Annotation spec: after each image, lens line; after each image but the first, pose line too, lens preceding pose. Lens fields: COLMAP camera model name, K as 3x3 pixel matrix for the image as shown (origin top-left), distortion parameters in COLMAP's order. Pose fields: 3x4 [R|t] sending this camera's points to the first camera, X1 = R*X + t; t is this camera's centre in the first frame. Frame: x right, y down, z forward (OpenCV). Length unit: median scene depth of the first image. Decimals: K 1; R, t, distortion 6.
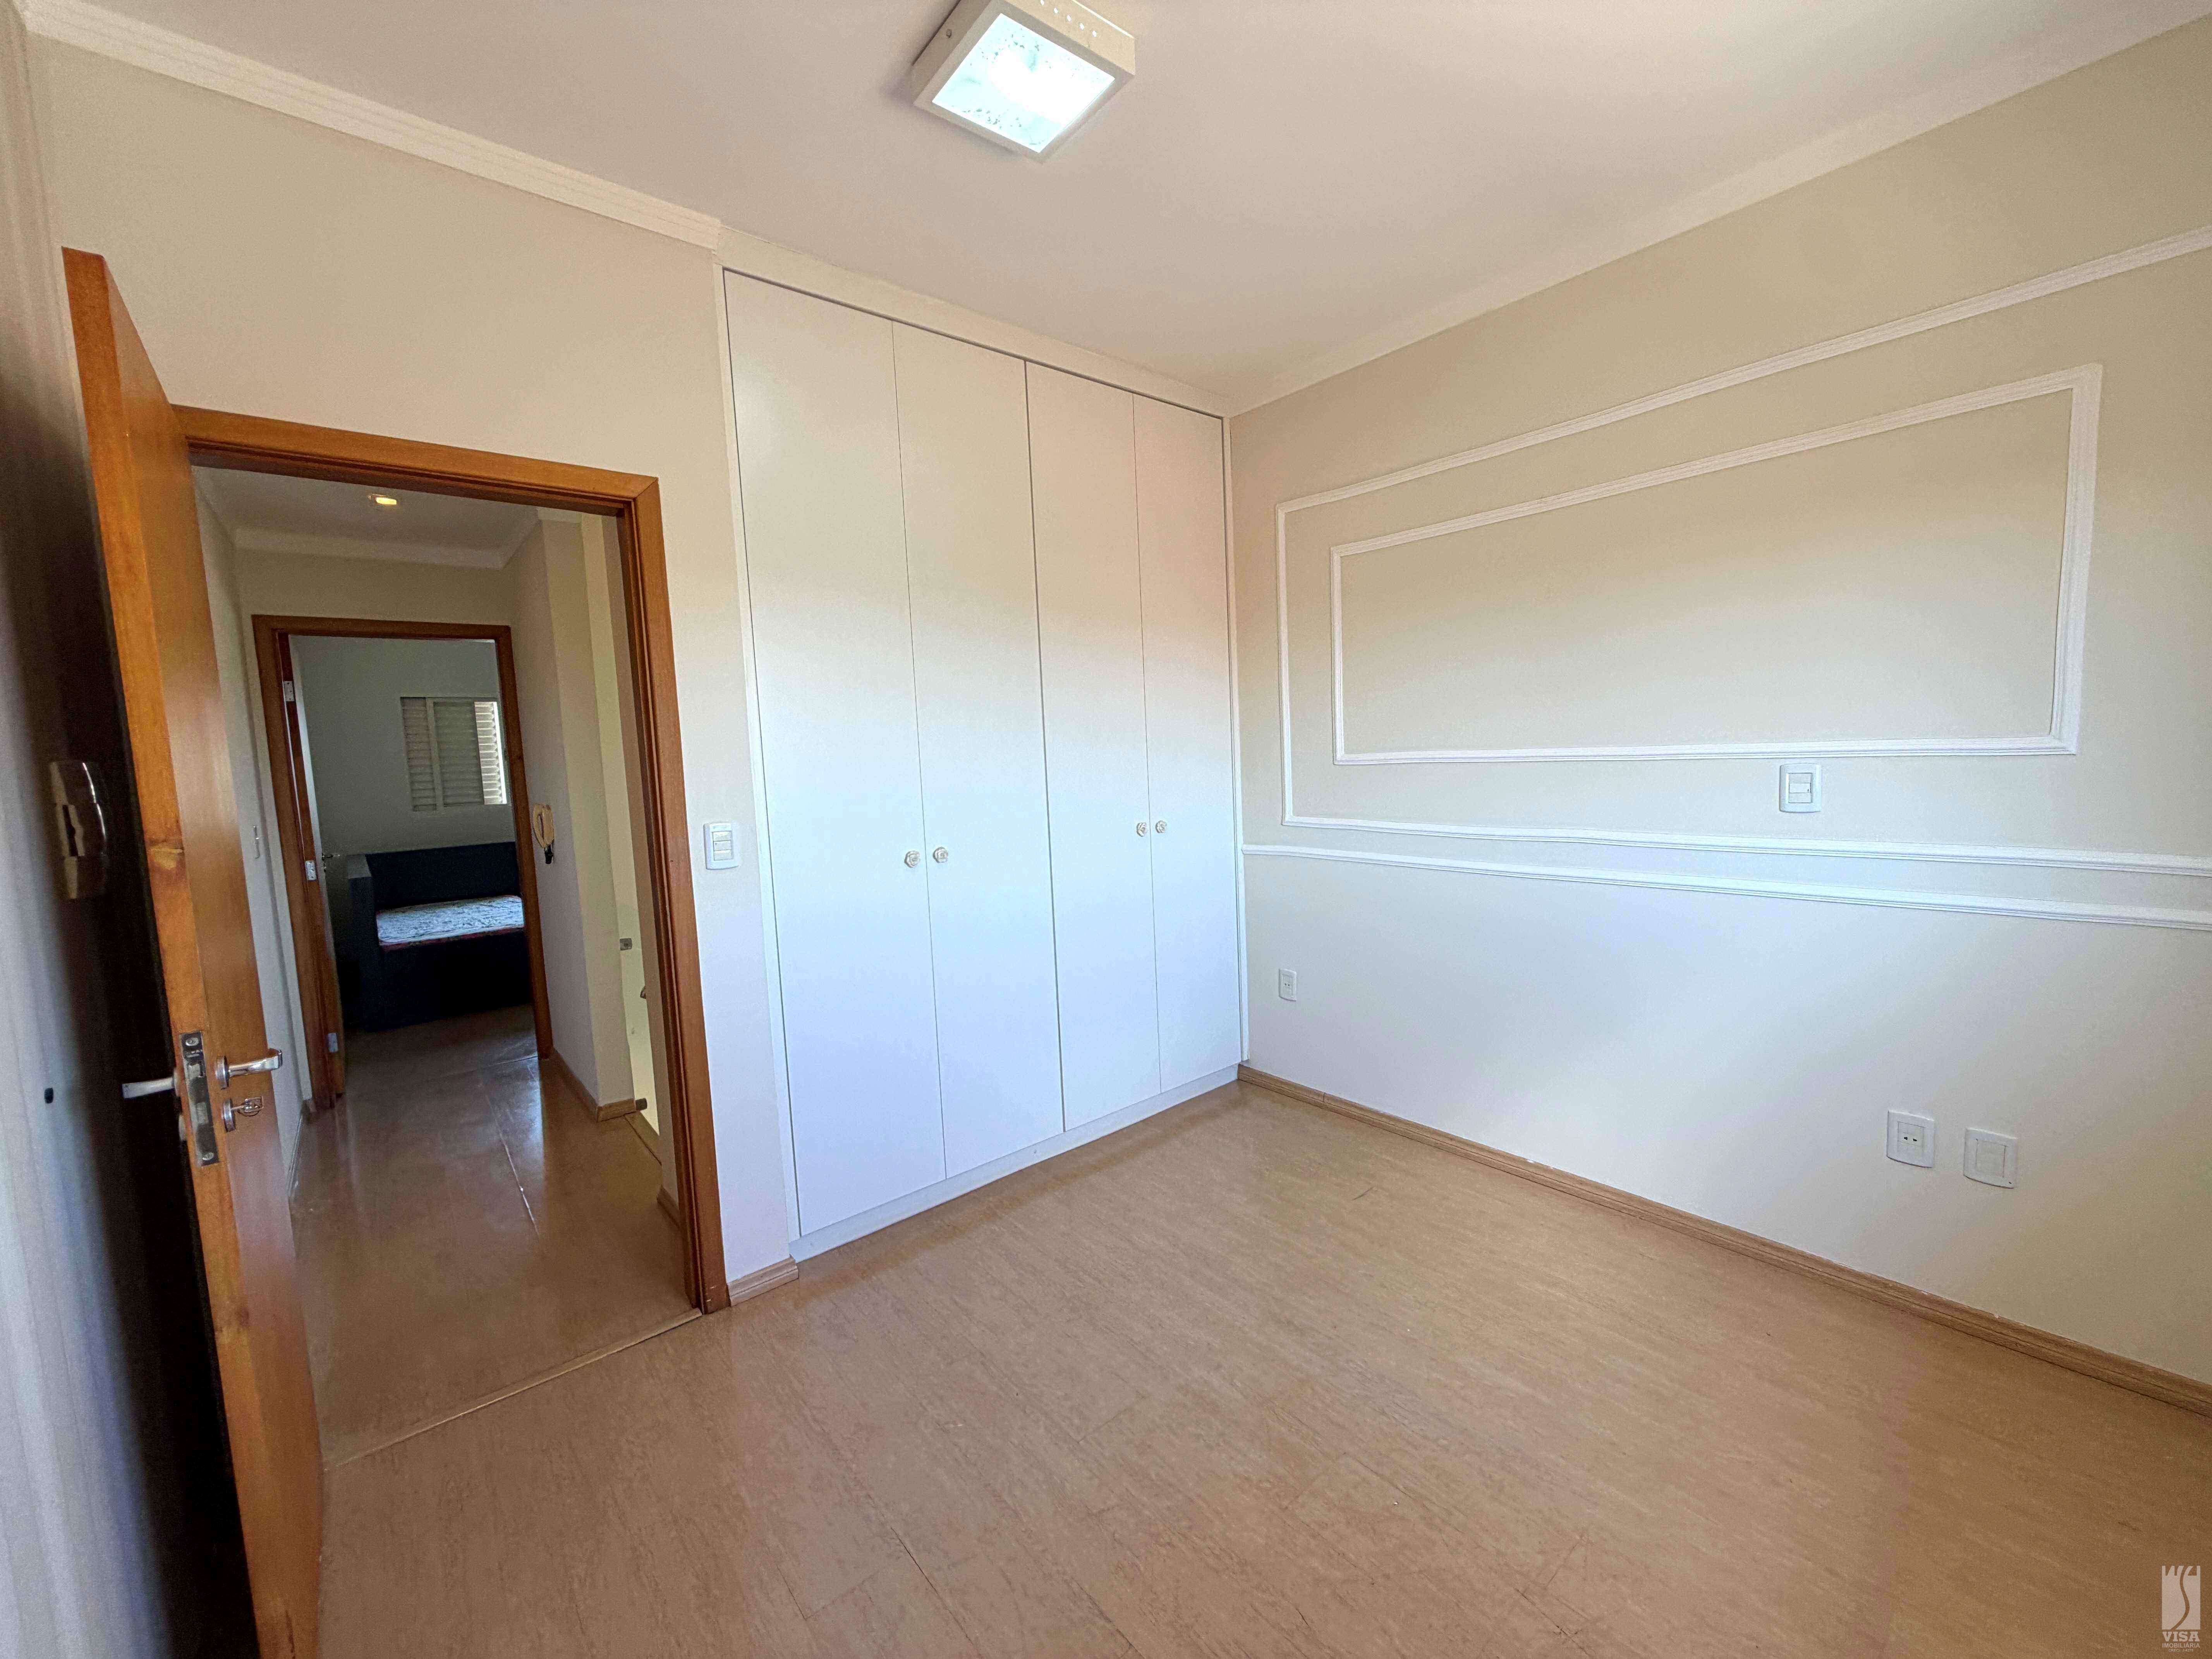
lens RADIAL K [[880.7, 0, 1103.9], [0, 880.7, 825.5], [0, 0, 1]] dist [-0.001364, 0.000321]
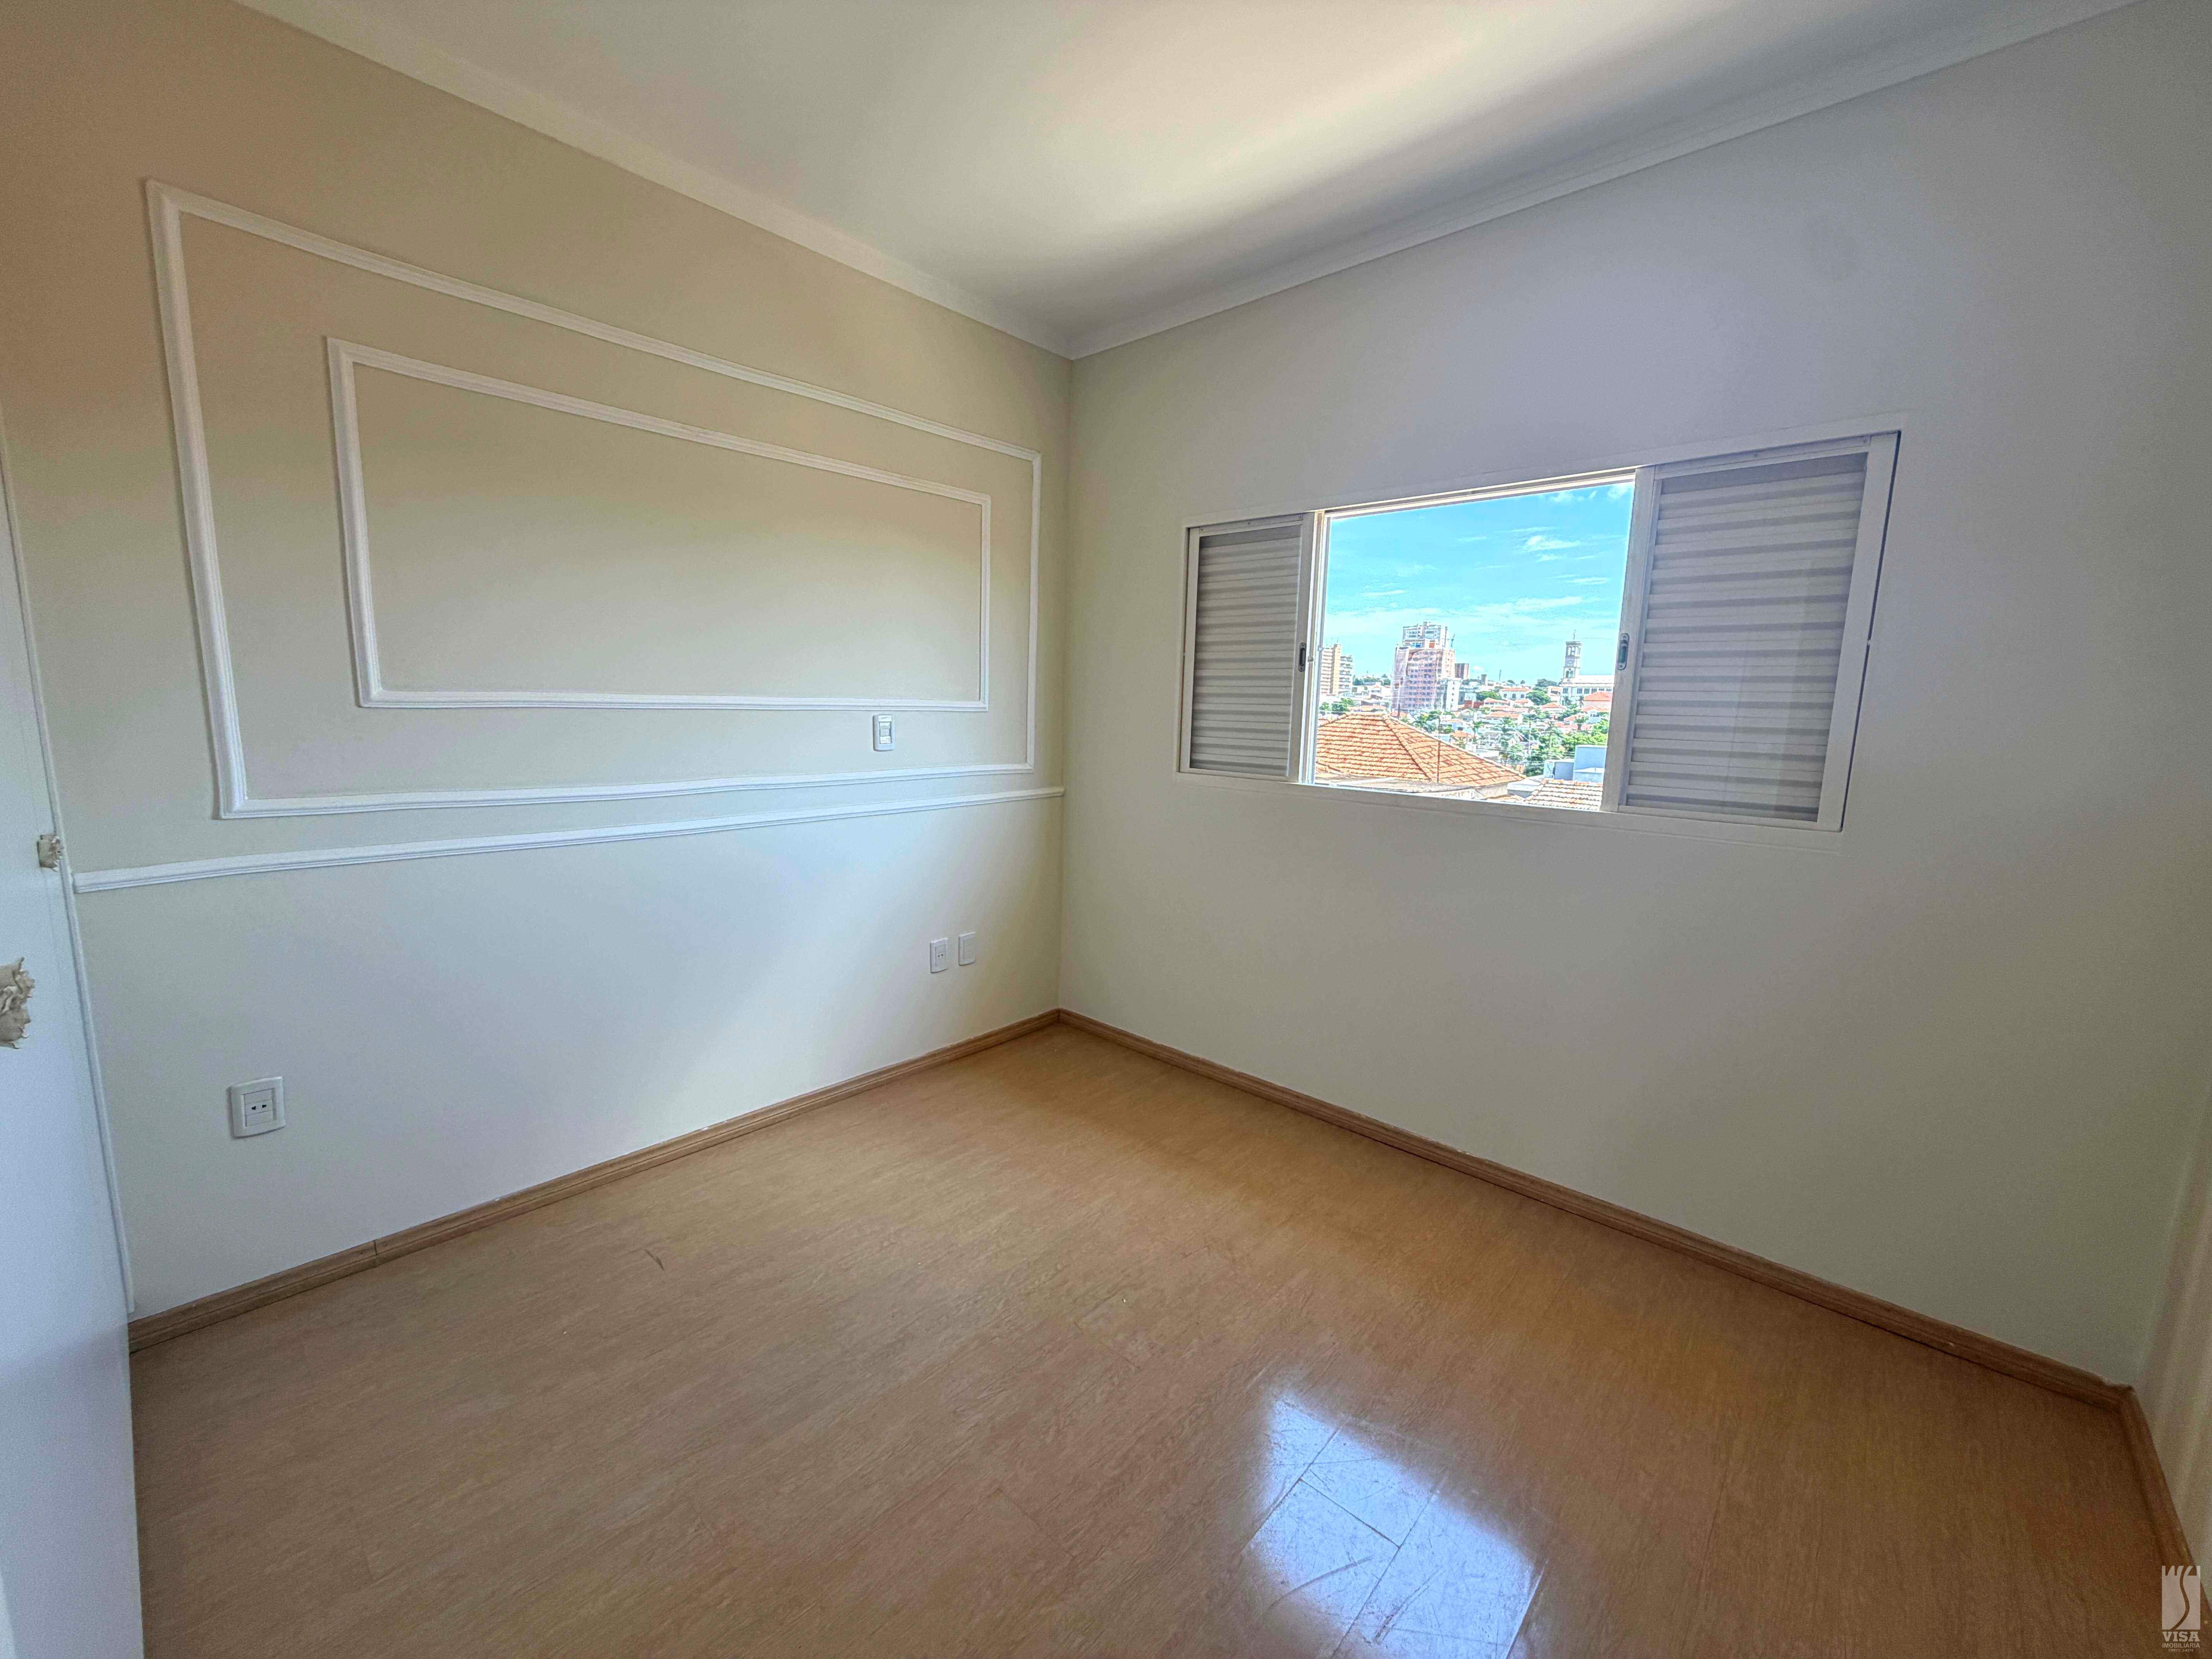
lens RADIAL K [[880.7, 0, 1103.9], [0, 880.7, 825.5], [0, 0, 1]] dist [-0.001364, 0.000321]
pose [[-0.138959, -0.104394, 0.984780, -0.612351], [0.068282, 0.991051, 0.114694, -0.033345], [-0.987941, 0.083181, -0.130587, 0.841907]]
